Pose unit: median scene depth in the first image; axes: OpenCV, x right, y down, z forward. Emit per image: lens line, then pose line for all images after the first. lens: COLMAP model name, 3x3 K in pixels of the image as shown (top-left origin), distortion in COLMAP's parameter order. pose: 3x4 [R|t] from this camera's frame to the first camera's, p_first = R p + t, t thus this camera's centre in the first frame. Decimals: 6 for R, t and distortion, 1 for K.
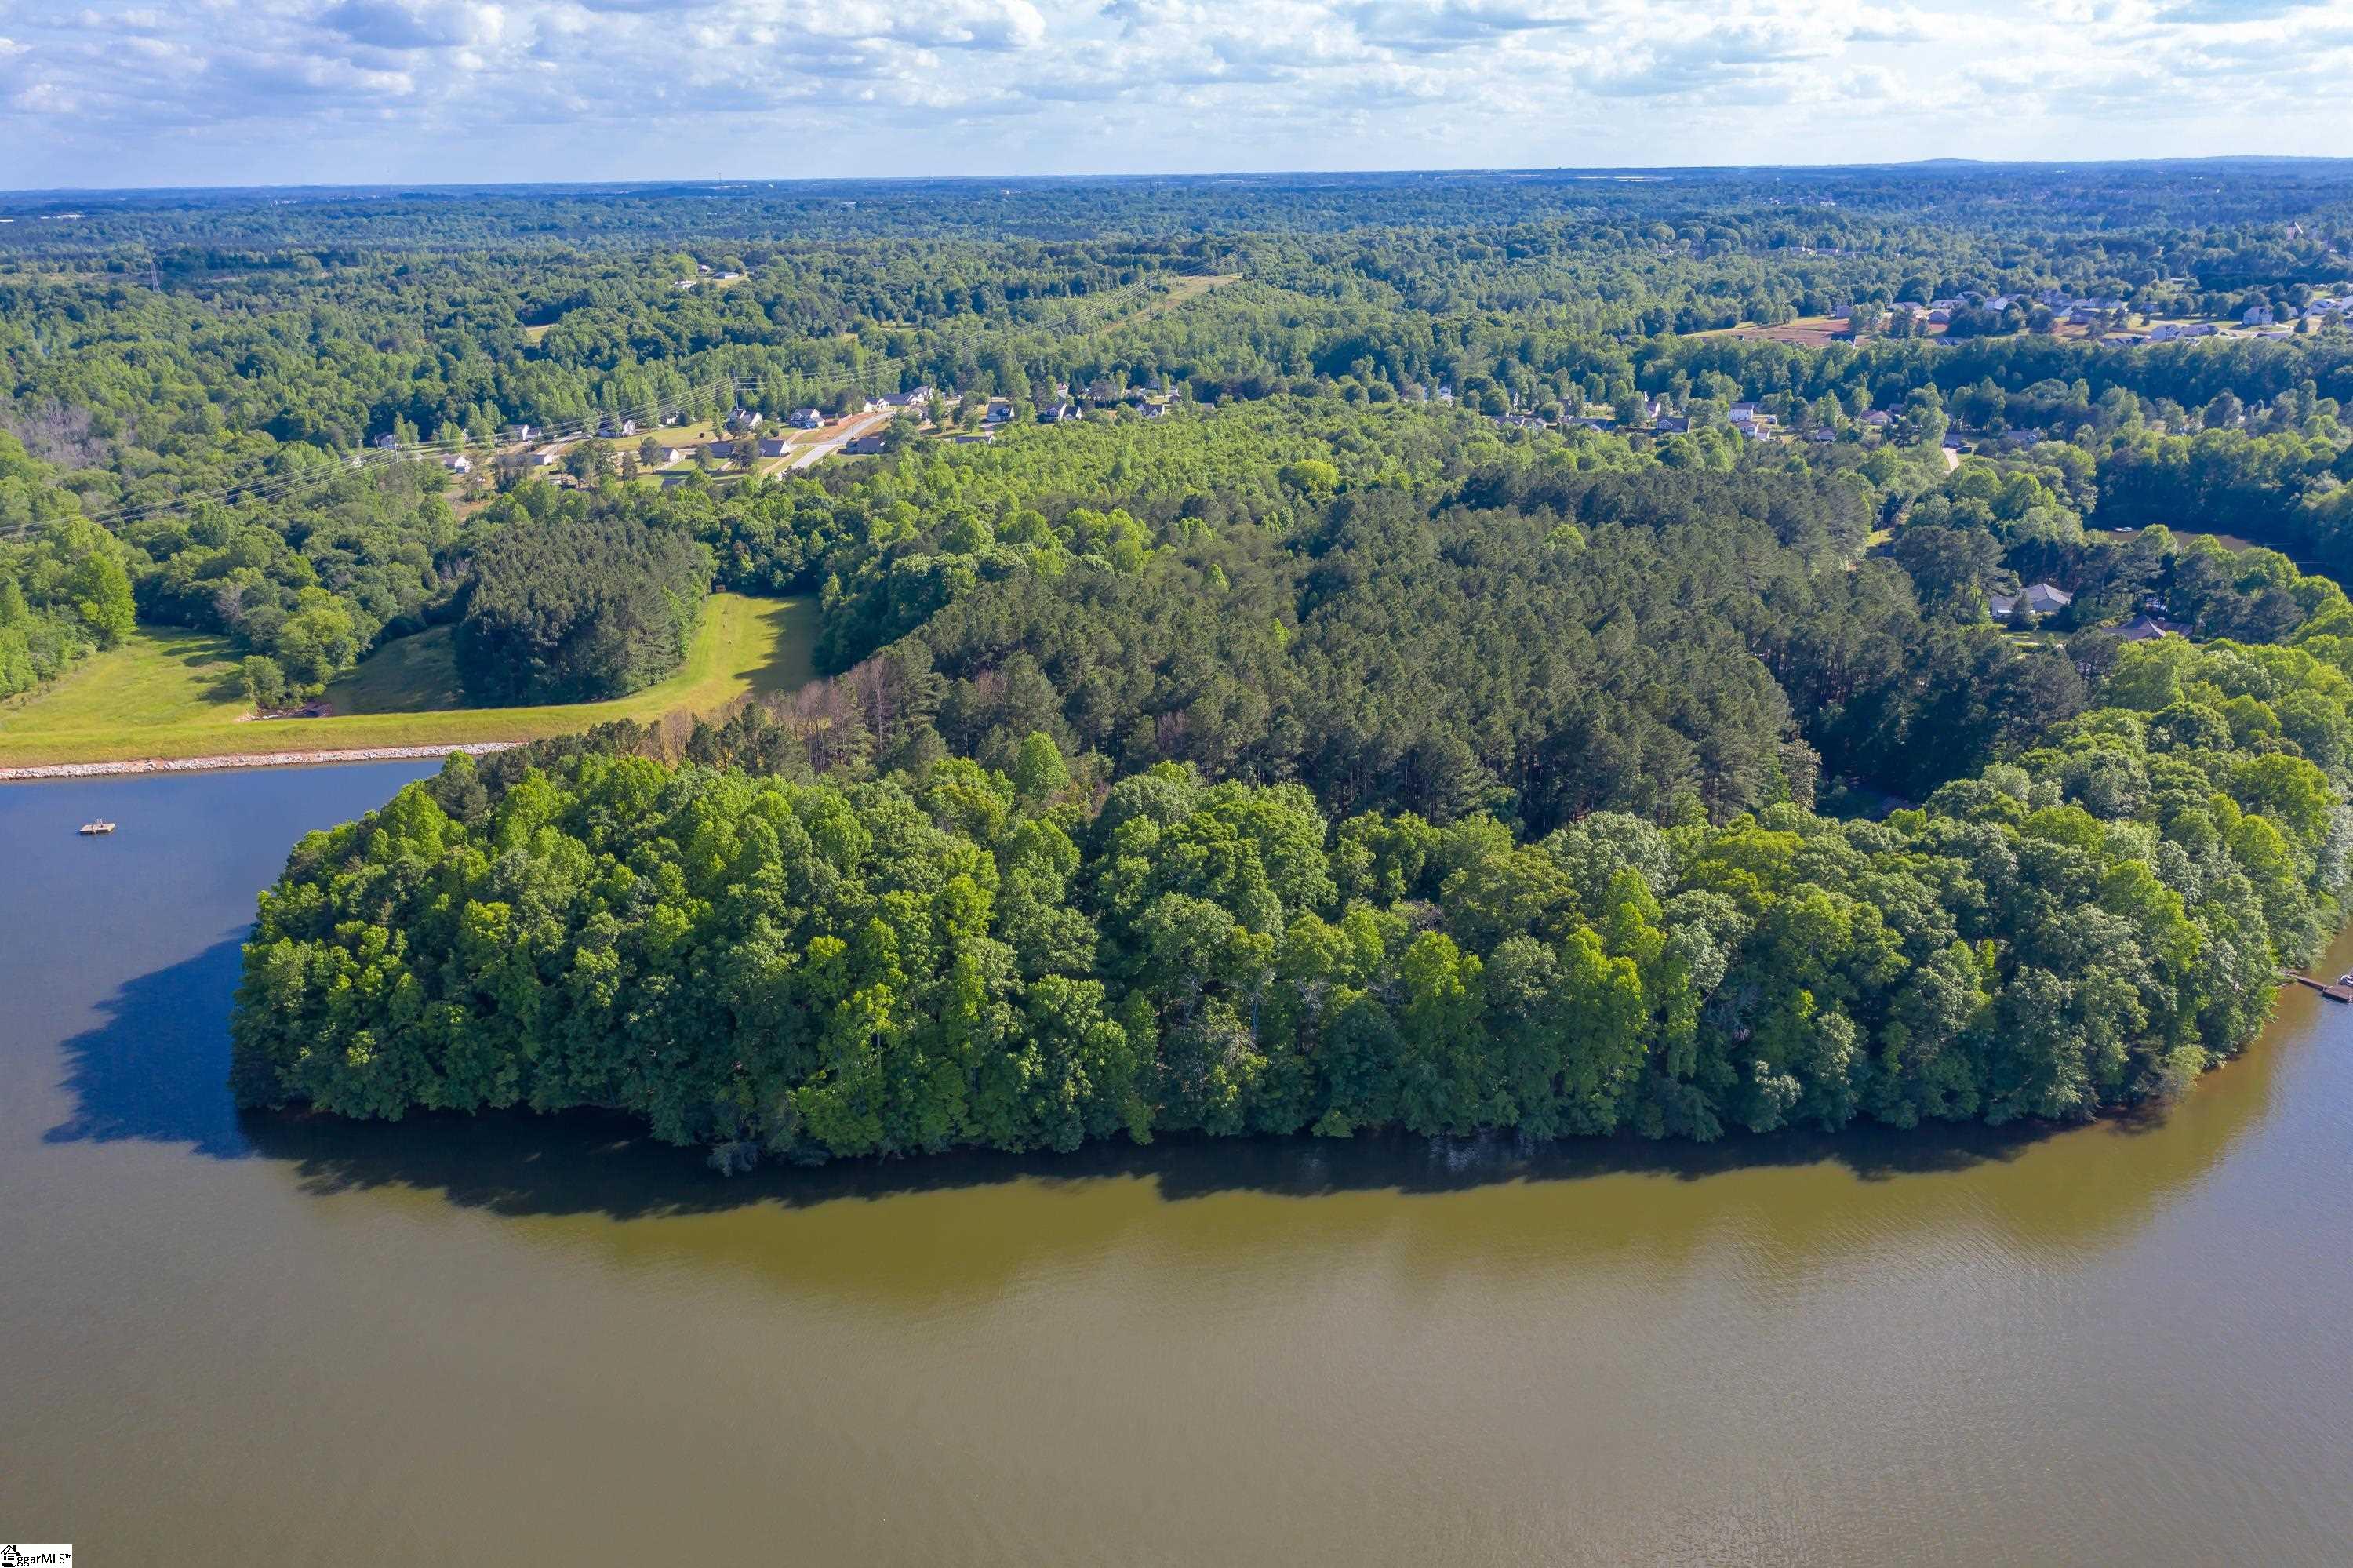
lens RADIAL K [[1862.4, 0, 1176.5], [0, 1862.4, 784.0], [0, 0, 1]] dist [-0.006940, 0.006211]
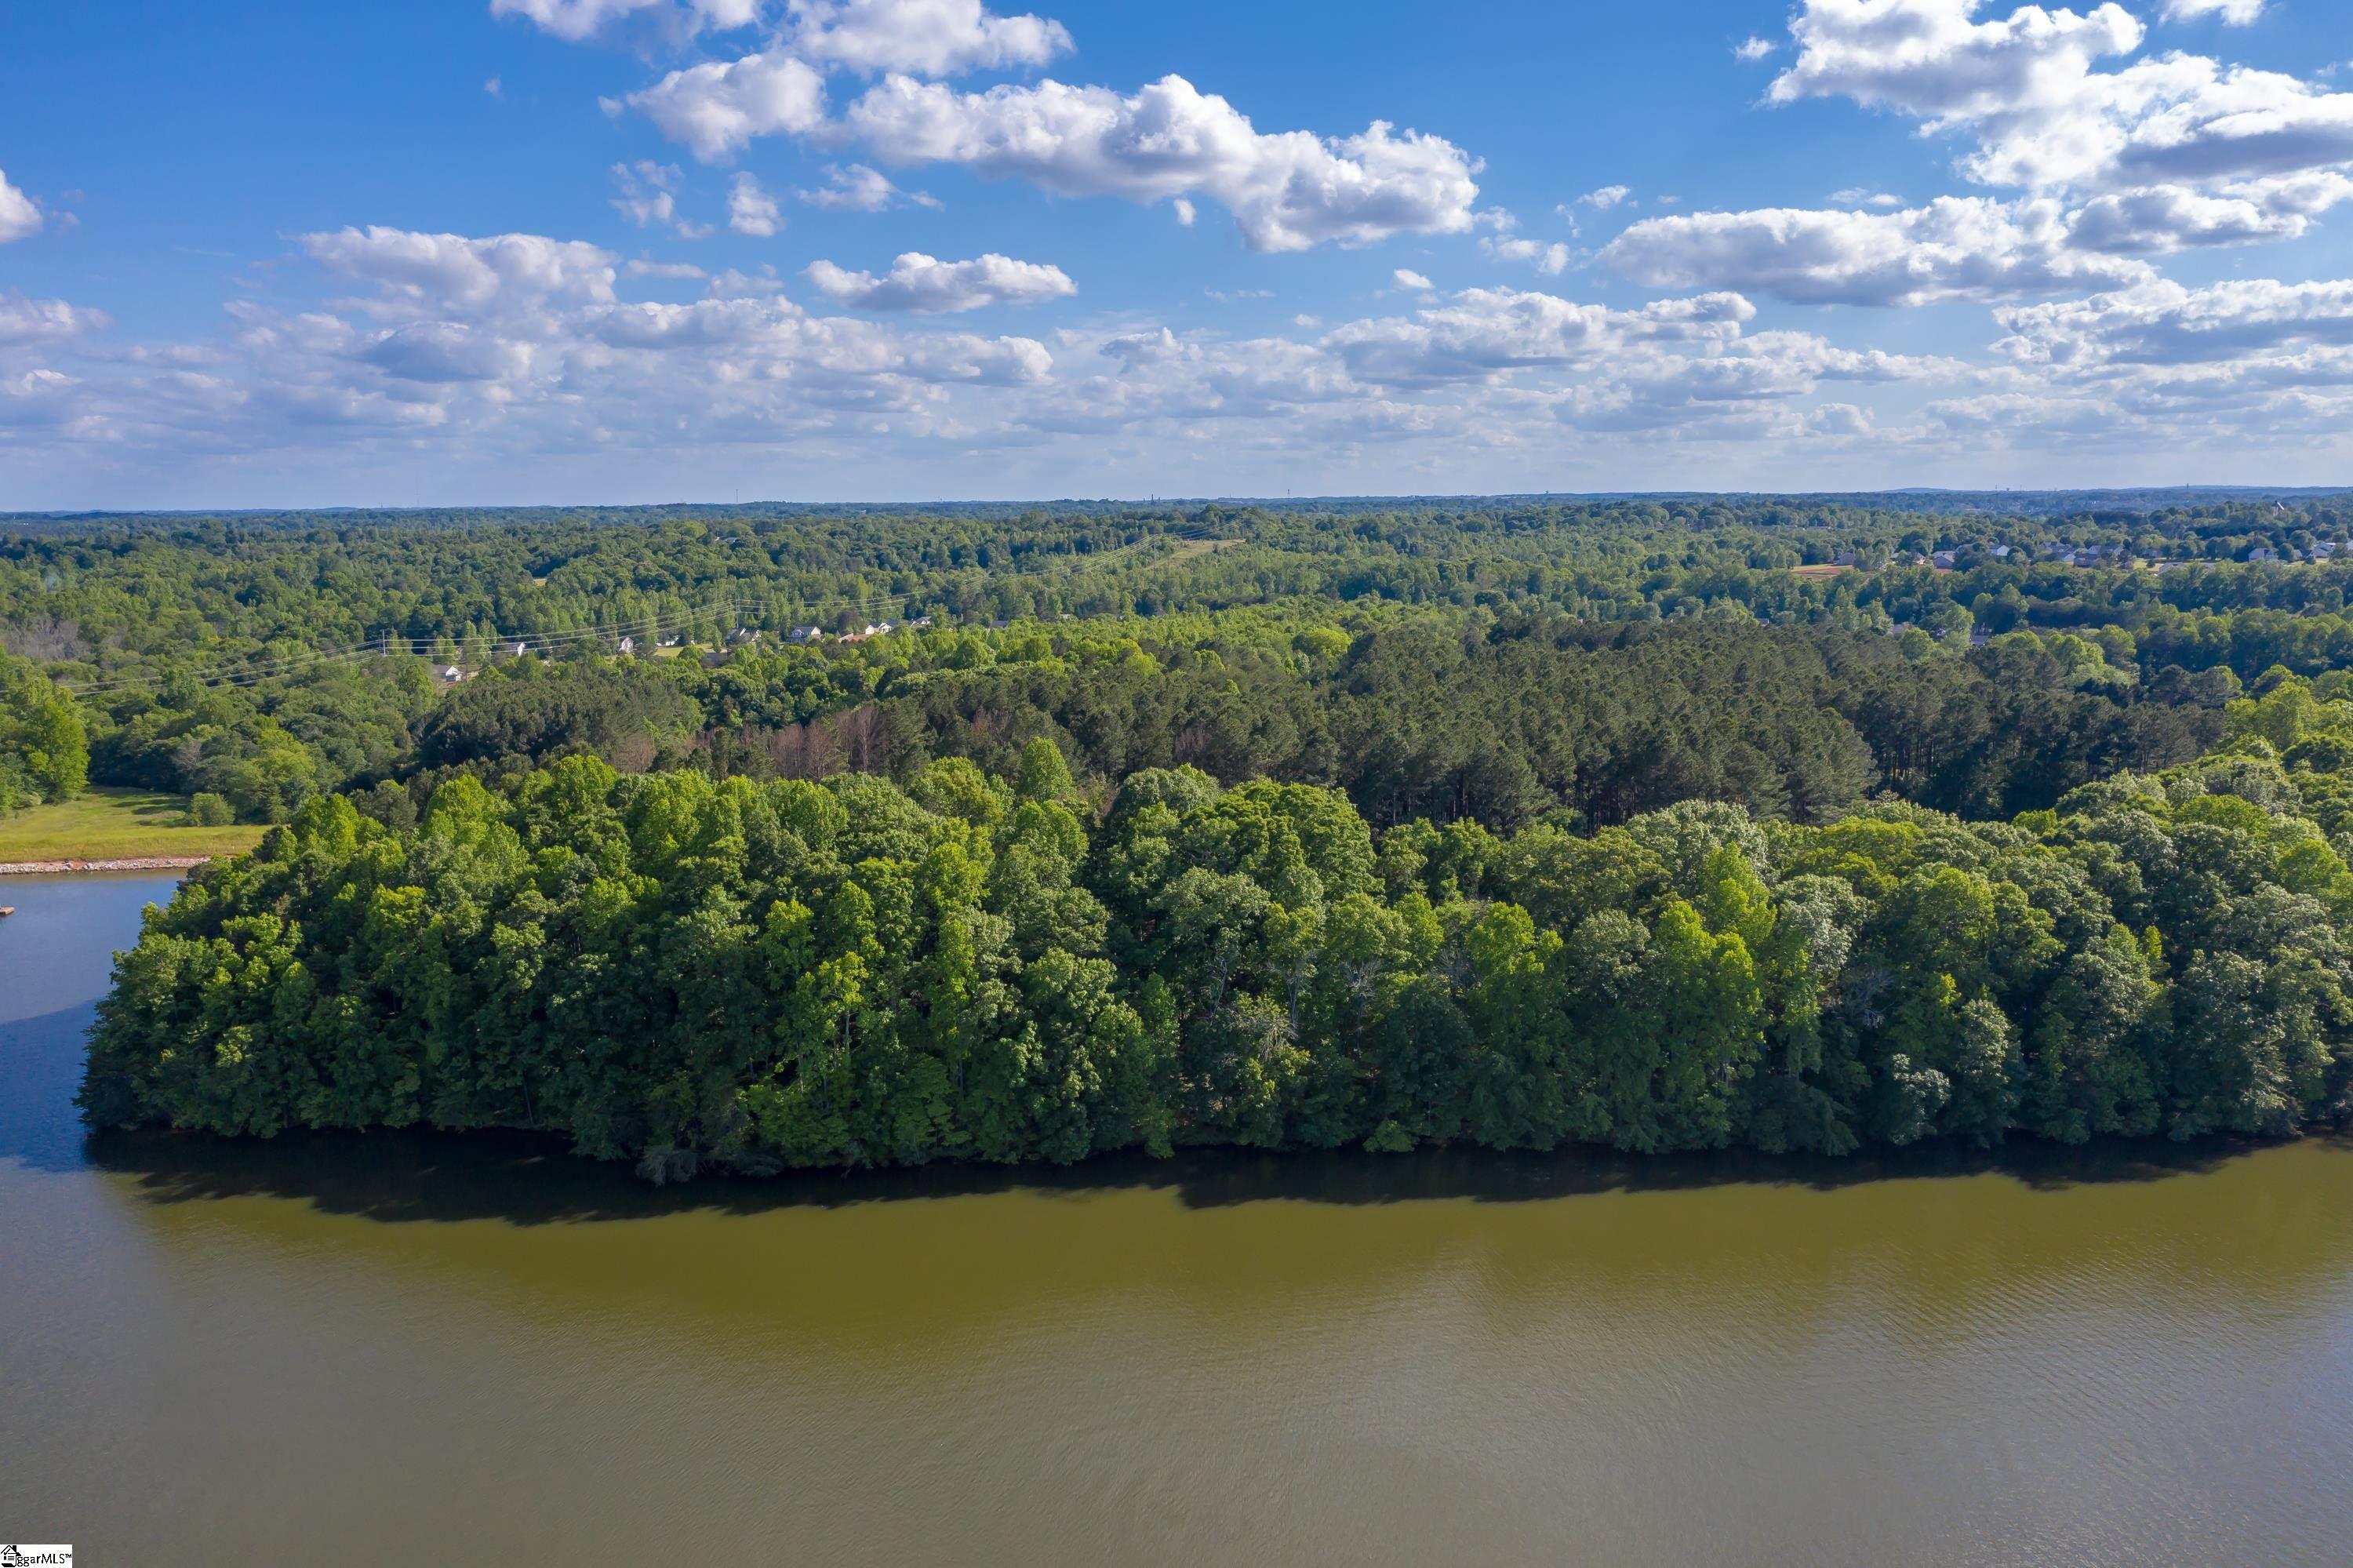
lens RADIAL K [[1862.4, 0, 1176.5], [0, 1862.4, 784.0], [0, 0, 1]] dist [-0.006940, 0.006211]
pose [[0.999993, 0.003681, 0.000356, -0.010333], [-0.003569, 0.985682, -0.168578, 0.143908], [-0.000972, 0.168576, 0.985688, 0.129376]]
